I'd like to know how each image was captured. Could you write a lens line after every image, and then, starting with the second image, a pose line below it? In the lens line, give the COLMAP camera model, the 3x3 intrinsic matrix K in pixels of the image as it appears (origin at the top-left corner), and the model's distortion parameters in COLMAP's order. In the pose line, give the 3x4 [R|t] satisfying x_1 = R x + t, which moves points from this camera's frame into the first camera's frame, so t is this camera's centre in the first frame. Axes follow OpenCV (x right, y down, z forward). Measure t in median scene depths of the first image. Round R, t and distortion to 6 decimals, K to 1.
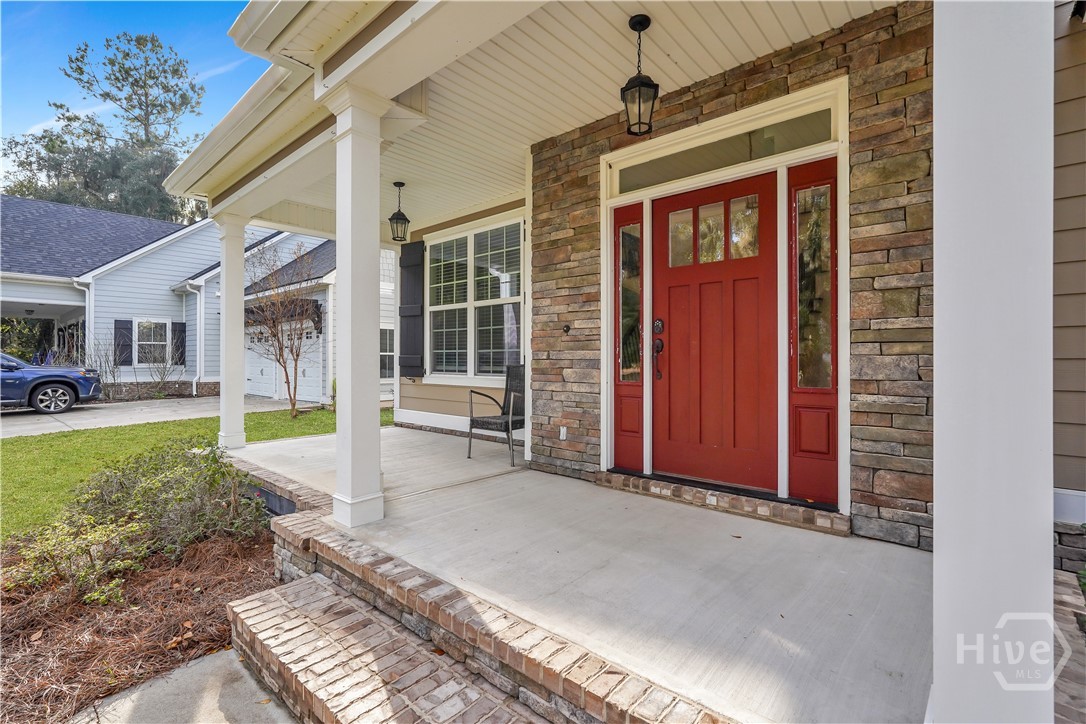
lens RADIAL K [[489.4, 0, 547.0], [0, 489.4, 356.1], [0, 0, 1]] dist [-0.010682, 0.000157]
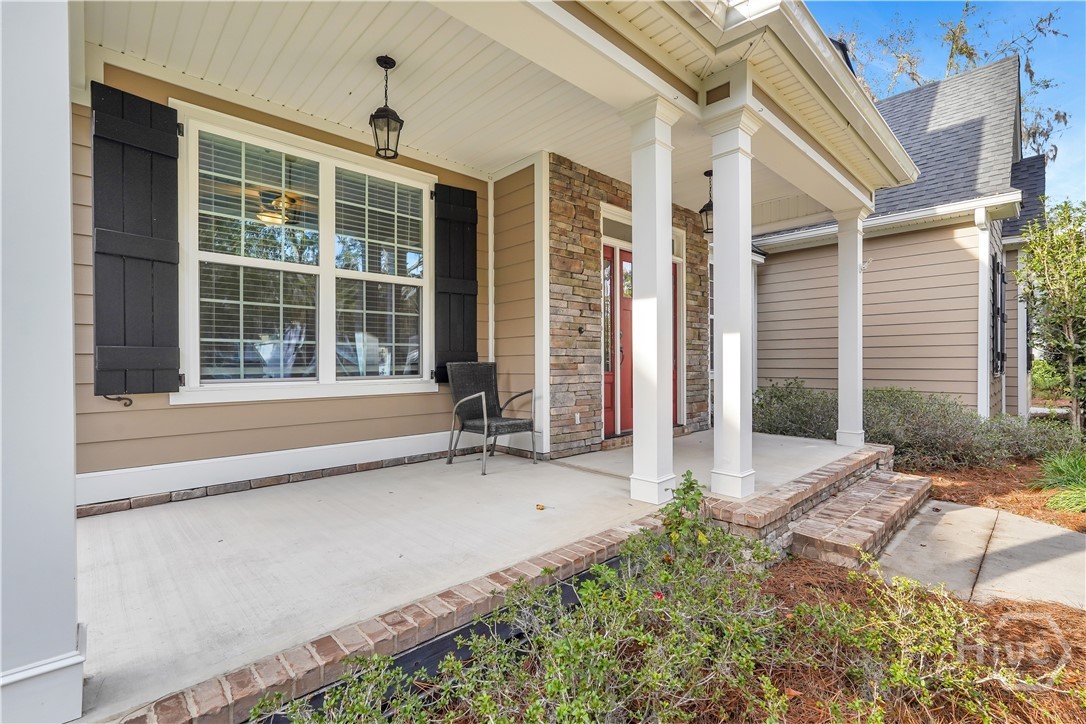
lens RADIAL K [[489.4, 0, 537.1], [0, 489.4, 360.6], [0, 0, 1]] dist [-0.010682, 0.000157]
pose [[0.100511, 0.000758, 0.994936, -1.210510], [-0.003038, 0.999995, -0.000455, 0.019989], [-0.994931, -0.002977, 0.100513, 1.033084]]
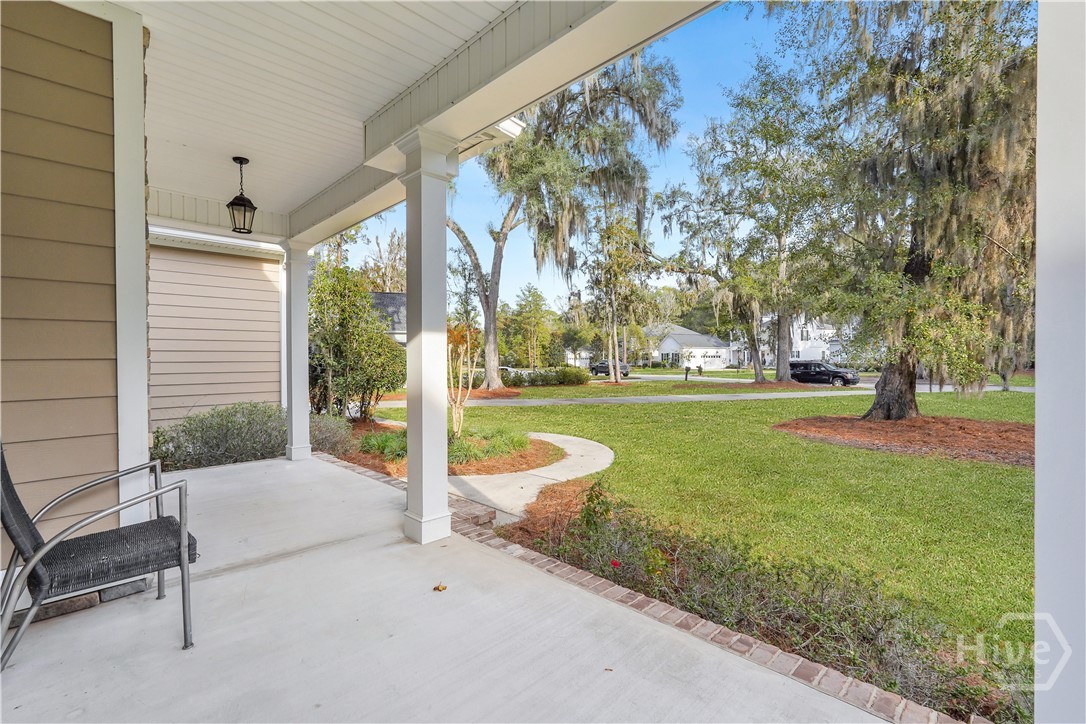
lens RADIAL K [[489.4, 0, 547.1], [0, 489.4, 362.8], [0, 0, 1]] dist [-0.010682, 0.000157]
pose [[-0.998382, 0.006067, 0.056532, -0.542521], [0.006205, 0.999978, 0.002268, -0.041286], [-0.056517, 0.002615, -0.998398, 1.792577]]
